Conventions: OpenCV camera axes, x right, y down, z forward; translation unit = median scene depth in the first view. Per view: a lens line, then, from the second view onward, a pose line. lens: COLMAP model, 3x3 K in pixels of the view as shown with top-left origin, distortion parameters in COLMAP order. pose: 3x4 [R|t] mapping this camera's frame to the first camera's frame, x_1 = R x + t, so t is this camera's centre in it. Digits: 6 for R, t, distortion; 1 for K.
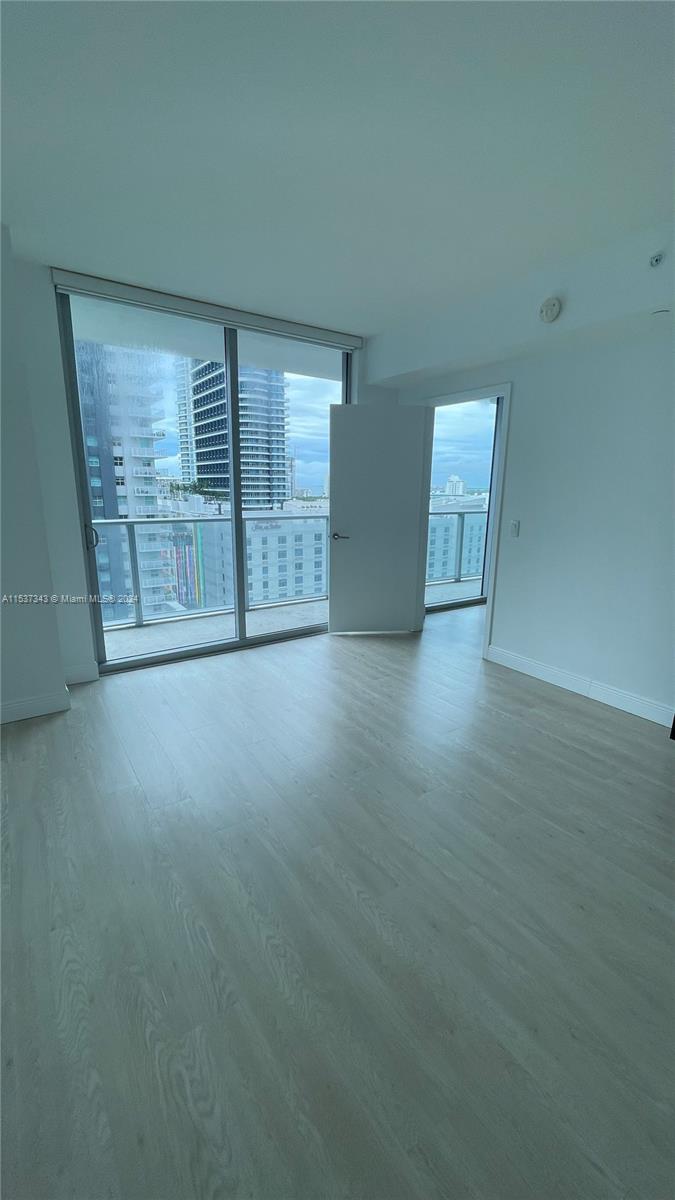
lens RADIAL K [[483.3, 0, 334.7], [0, 483.3, 599.6], [0, 0, 1]] dist [-0.002535, -0.000070]
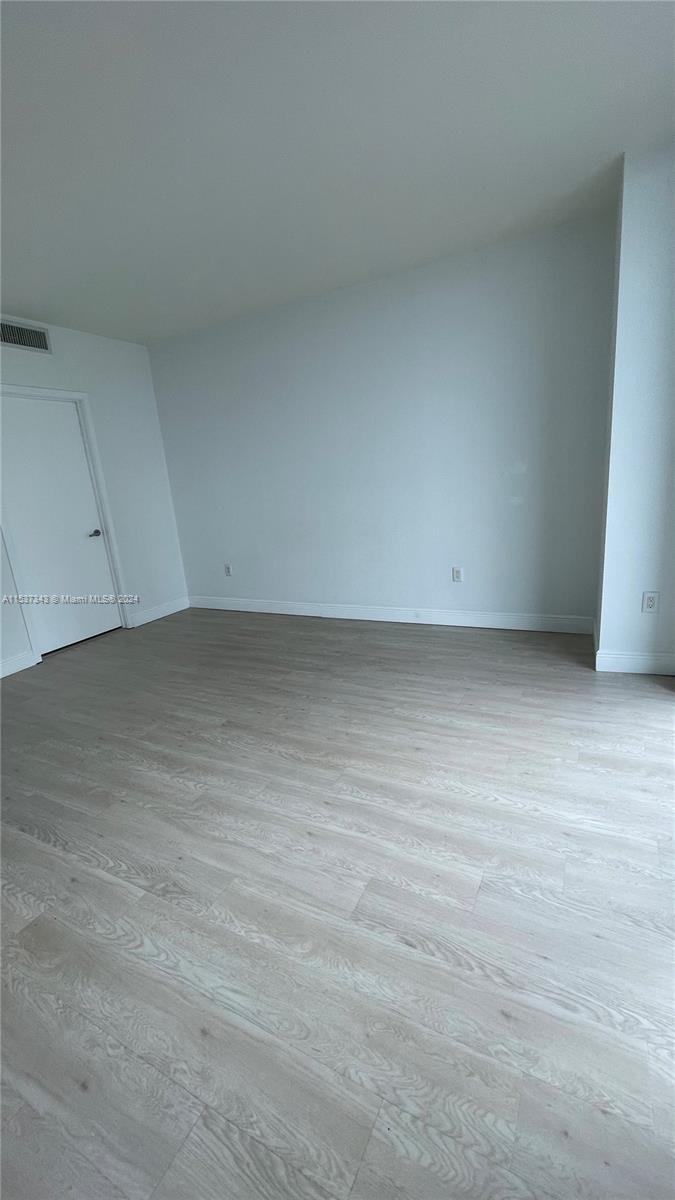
lens RADIAL K [[483.3, 0, 334.7], [0, 483.3, 599.6], [0, 0, 1]] dist [-0.002535, -0.000070]
pose [[-0.878343, 0.181414, -0.442270, 0.356004], [-0.036288, 0.897217, 0.440096, -0.351217], [0.476652, 0.402604, -0.781481, 1.664497]]
